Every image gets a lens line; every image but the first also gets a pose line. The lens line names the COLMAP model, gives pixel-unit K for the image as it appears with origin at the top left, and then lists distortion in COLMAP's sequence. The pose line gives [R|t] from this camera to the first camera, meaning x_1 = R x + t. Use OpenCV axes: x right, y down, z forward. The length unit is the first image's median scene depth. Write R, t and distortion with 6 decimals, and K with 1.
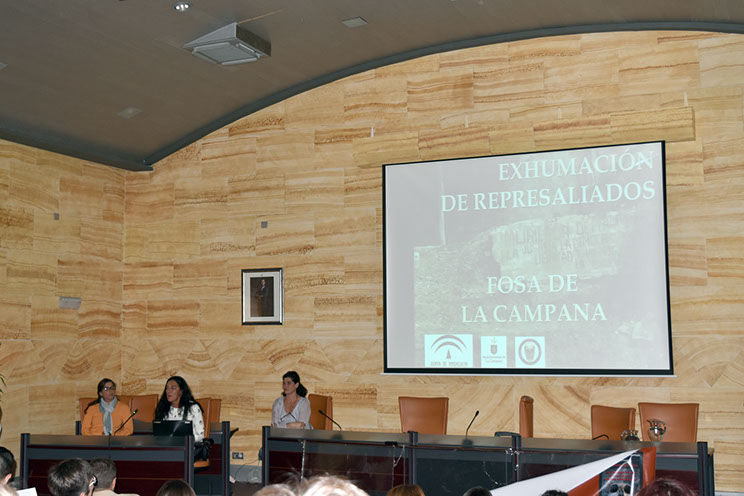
lens RADIAL K [[958.0, 0, 372.0], [0, 958.0, 248.0], [0, 0, 1]] dist [-0.036800, -0.015708]
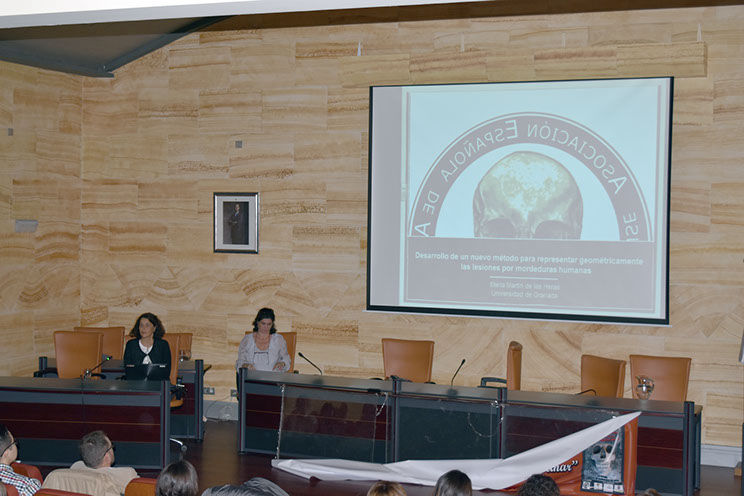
lens RADIAL K [[1149.9, 0, 372.0], [0, 1149.9, 248.0], [0, 0, 1]] dist [-0.009960, 0.014655]
pose [[0.999450, 0.020095, 0.026380, -0.012676], [-0.023171, 0.992259, 0.122001, -0.065836], [-0.023724, -0.122545, 0.992179, -0.112205]]
